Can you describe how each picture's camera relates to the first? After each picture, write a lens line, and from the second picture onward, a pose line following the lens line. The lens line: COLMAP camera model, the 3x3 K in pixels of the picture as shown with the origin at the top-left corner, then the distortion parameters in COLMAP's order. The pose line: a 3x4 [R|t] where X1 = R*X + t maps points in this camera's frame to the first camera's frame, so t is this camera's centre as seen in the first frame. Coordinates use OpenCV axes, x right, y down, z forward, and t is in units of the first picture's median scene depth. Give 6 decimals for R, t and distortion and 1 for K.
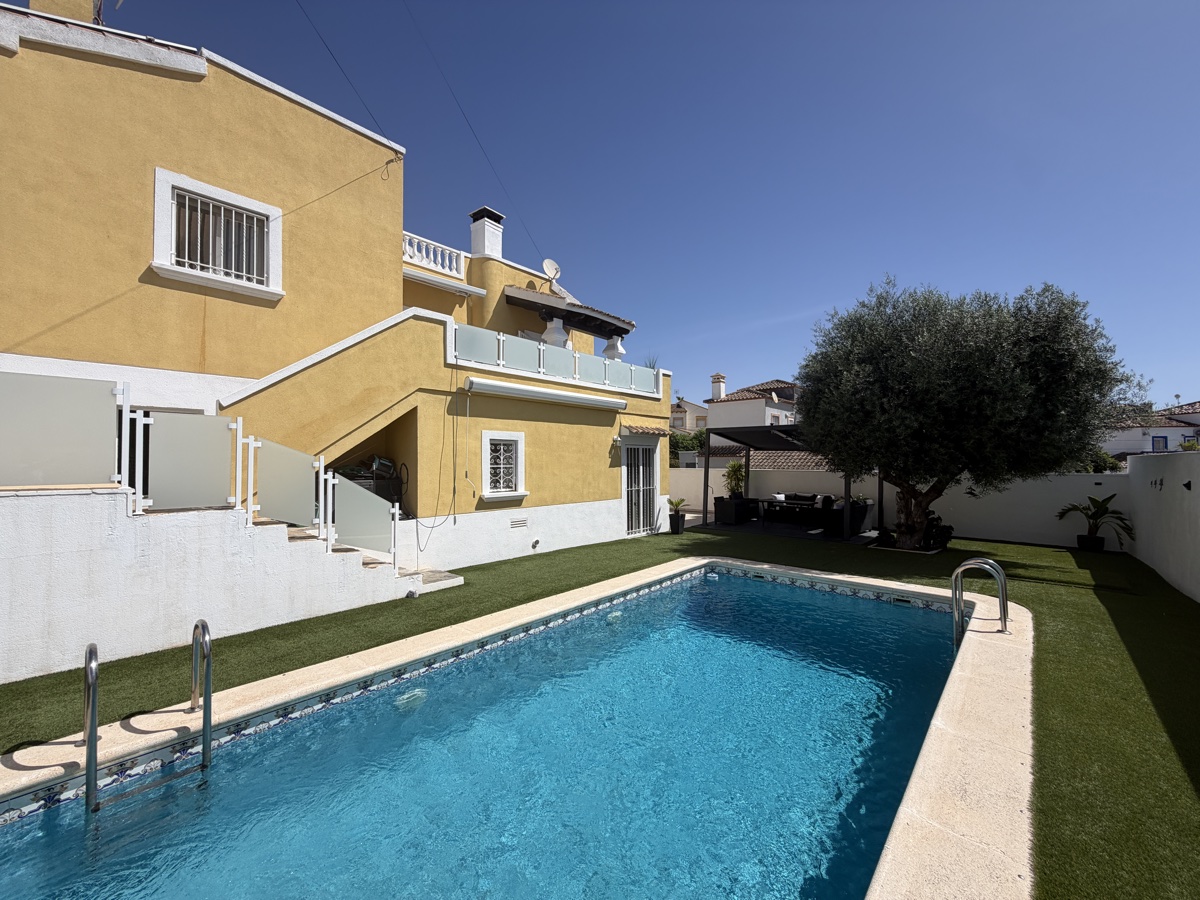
lens RADIAL K [[478.5, 0, 597.9], [0, 478.5, 452.4], [0, 0, 1]] dist [0.000404, -0.000781]
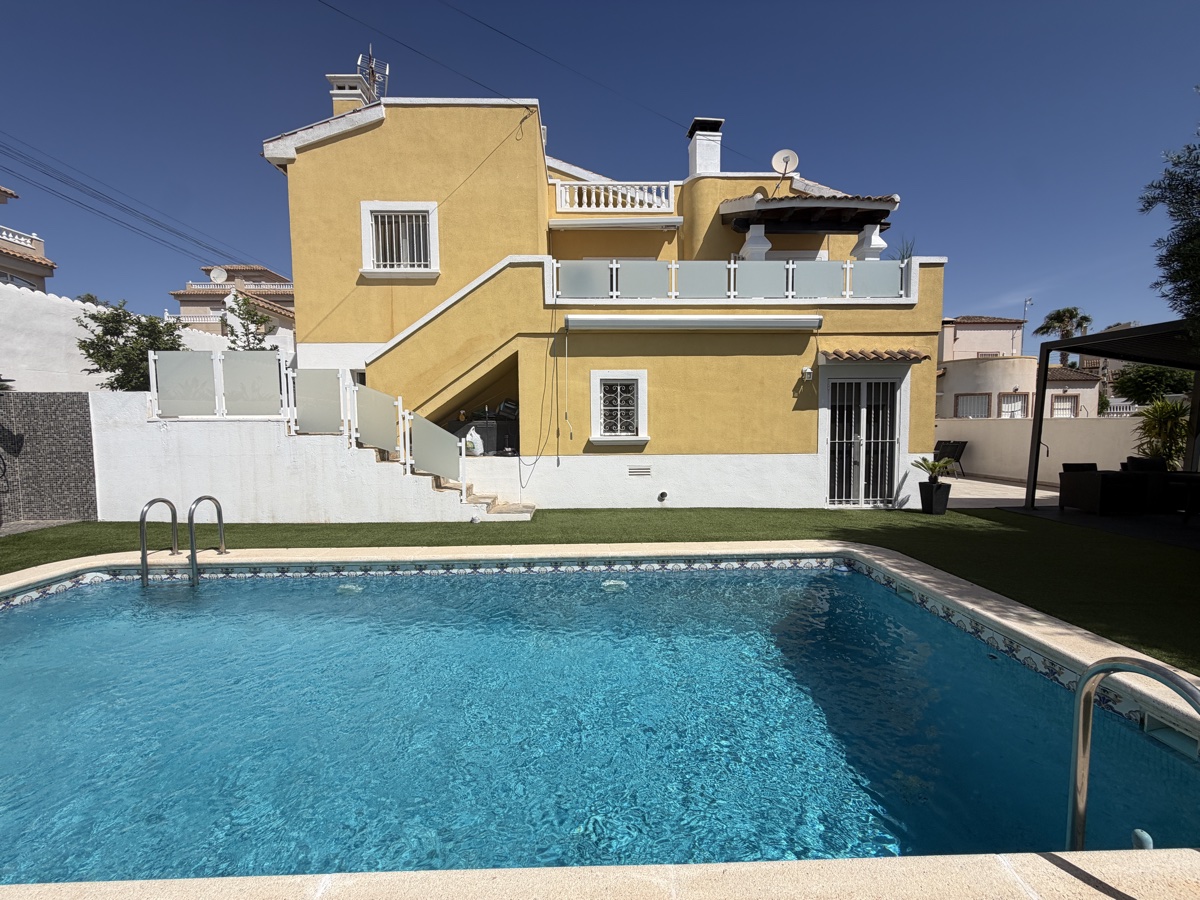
lens RADIAL K [[478.5, 0, 597.9], [0, 478.5, 452.4], [0, 0, 1]] dist [0.000404, -0.000781]
pose [[0.687914, 0.040981, -0.724634, 0.446466], [0.018543, 0.997086, 0.073993, 0.045224], [0.725555, -0.064338, 0.685150, 0.332254]]
